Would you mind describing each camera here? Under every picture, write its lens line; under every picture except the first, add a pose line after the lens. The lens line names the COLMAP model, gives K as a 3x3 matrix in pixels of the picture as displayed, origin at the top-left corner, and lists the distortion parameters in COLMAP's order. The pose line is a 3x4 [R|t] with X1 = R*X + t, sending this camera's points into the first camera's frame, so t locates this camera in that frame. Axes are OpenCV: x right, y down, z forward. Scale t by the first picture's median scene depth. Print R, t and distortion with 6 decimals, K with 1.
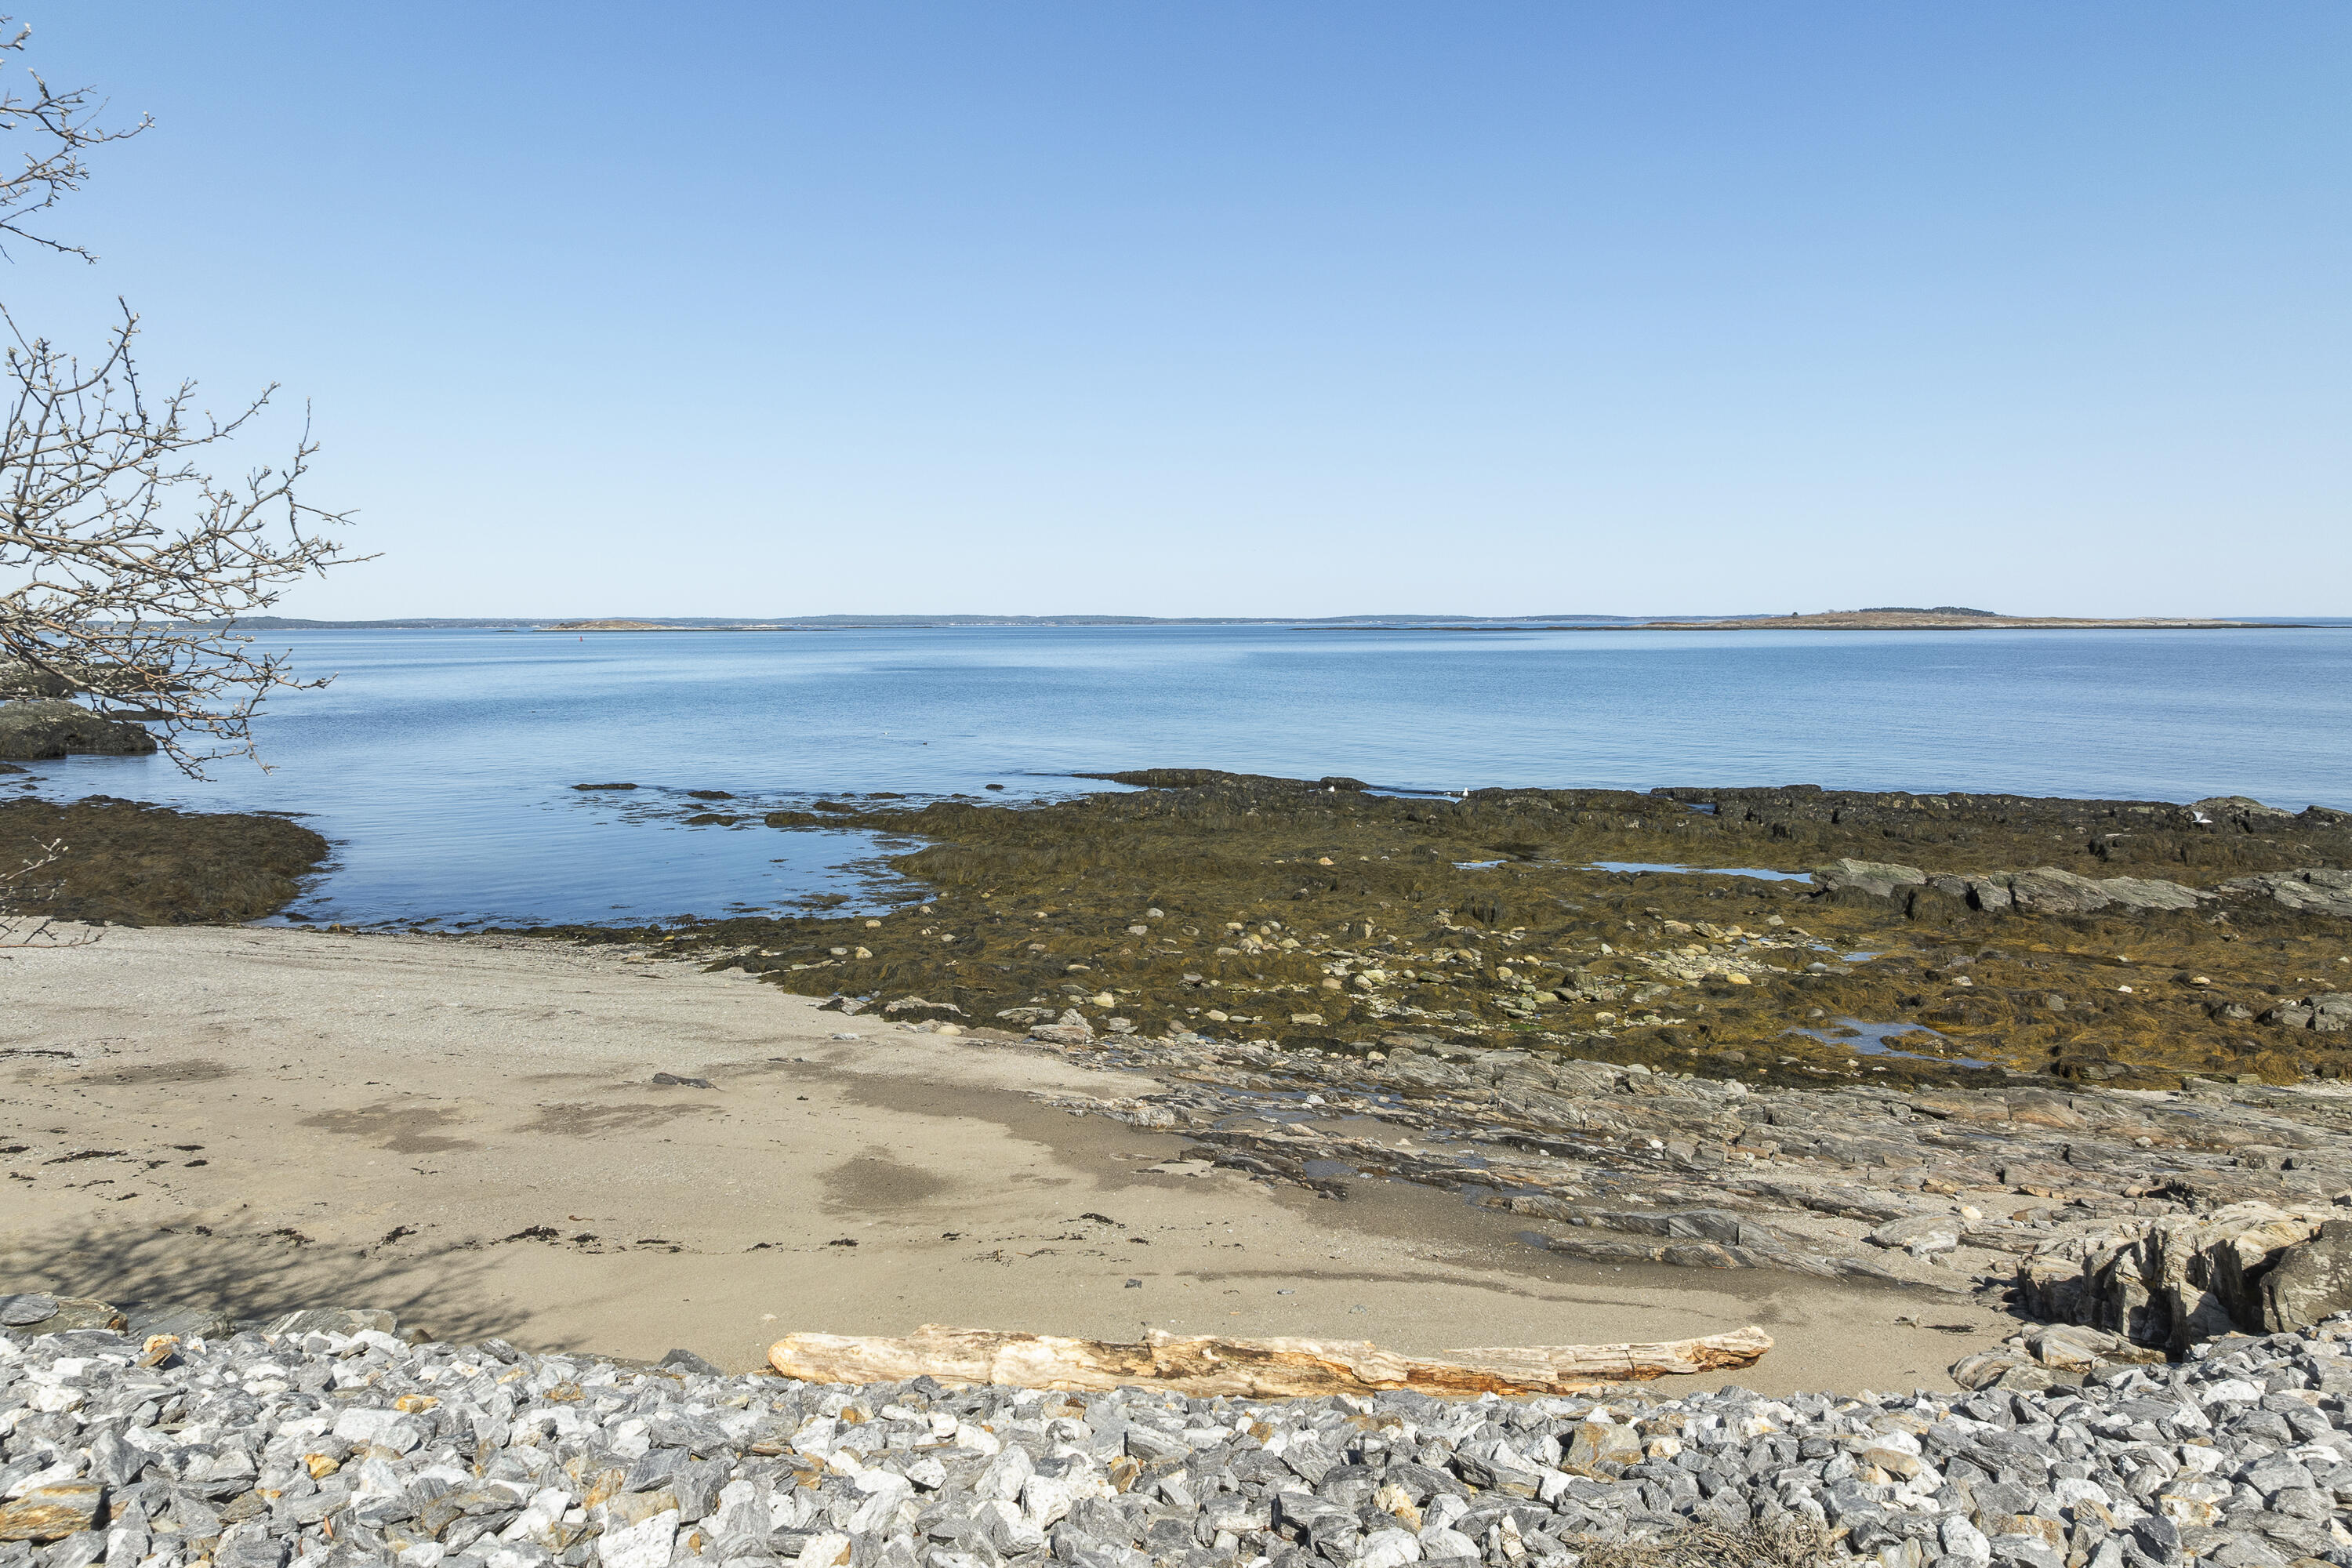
lens RADIAL K [[1625.6, 0, 1176.0], [0, 1625.6, 784.0], [0, 0, 1]] dist [-0.006754, 0.003421]
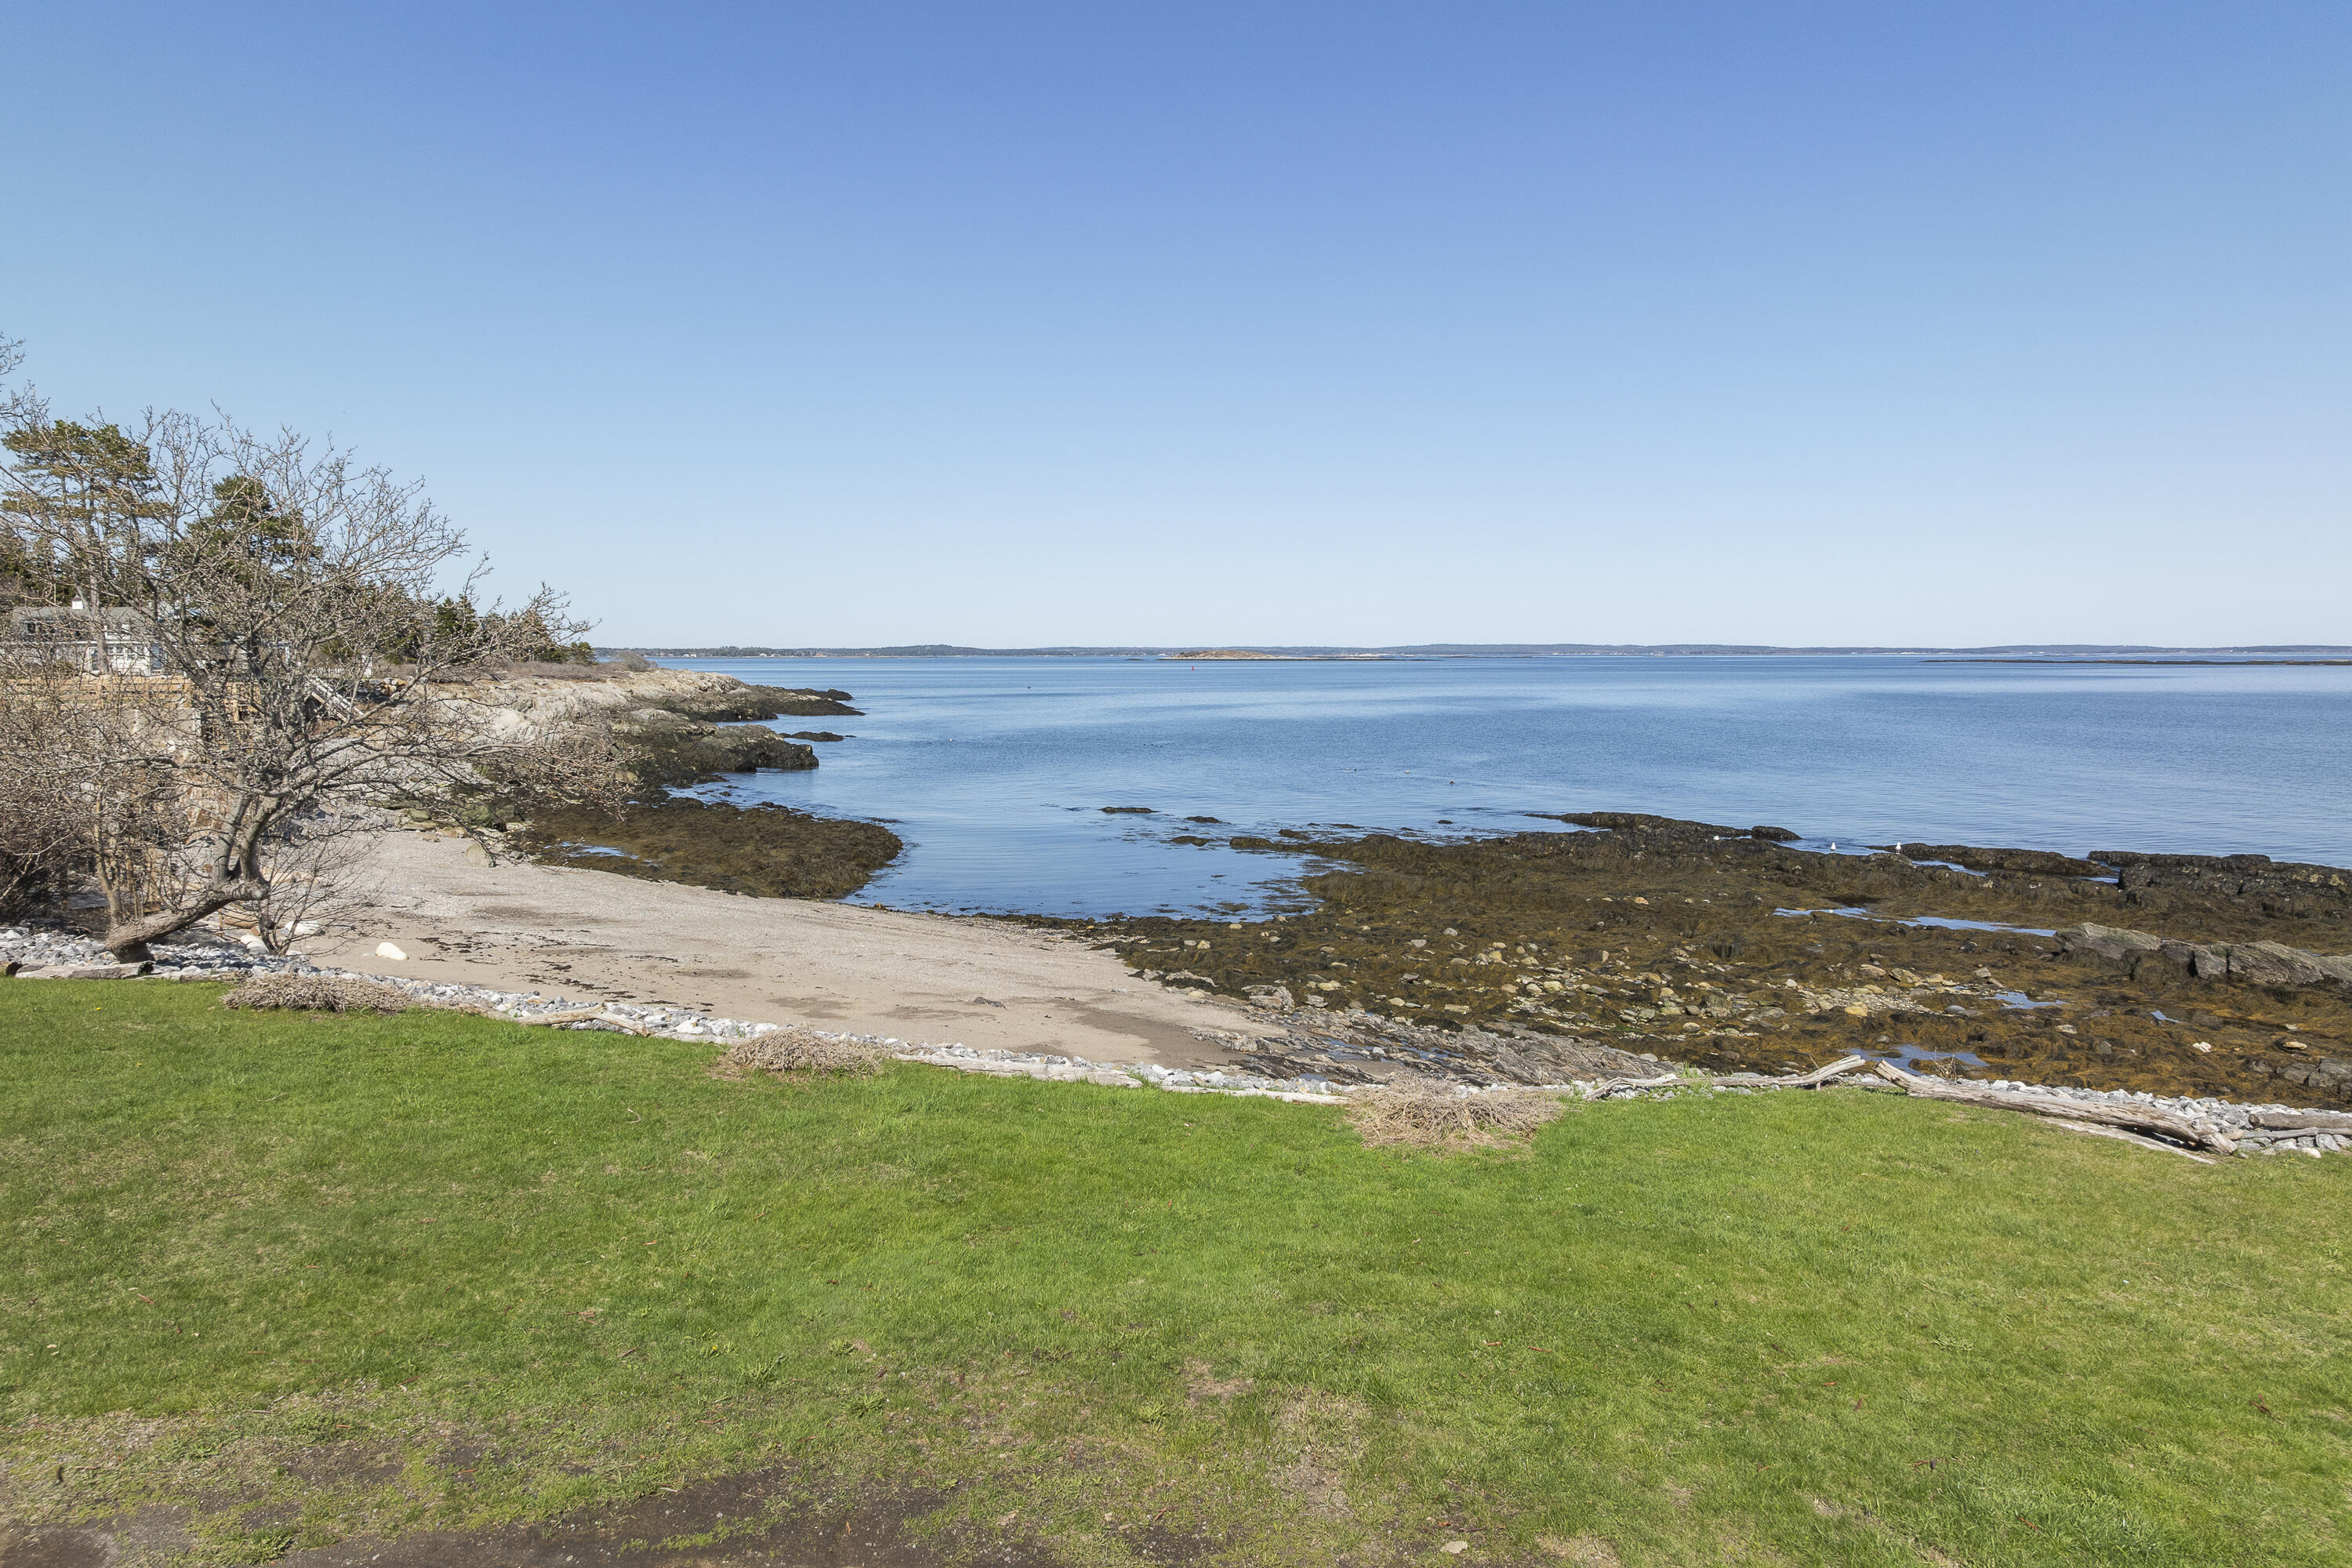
lens RADIAL K [[1625.6, 0, 1176.0], [0, 1625.6, 784.0], [0, 0, 1]] dist [-0.006754, 0.003421]
pose [[0.933771, 0.031685, -0.356465, 0.191677], [-0.037994, 0.999221, -0.010711, -0.009899], [0.355848, 0.023545, 0.934247, -0.193344]]
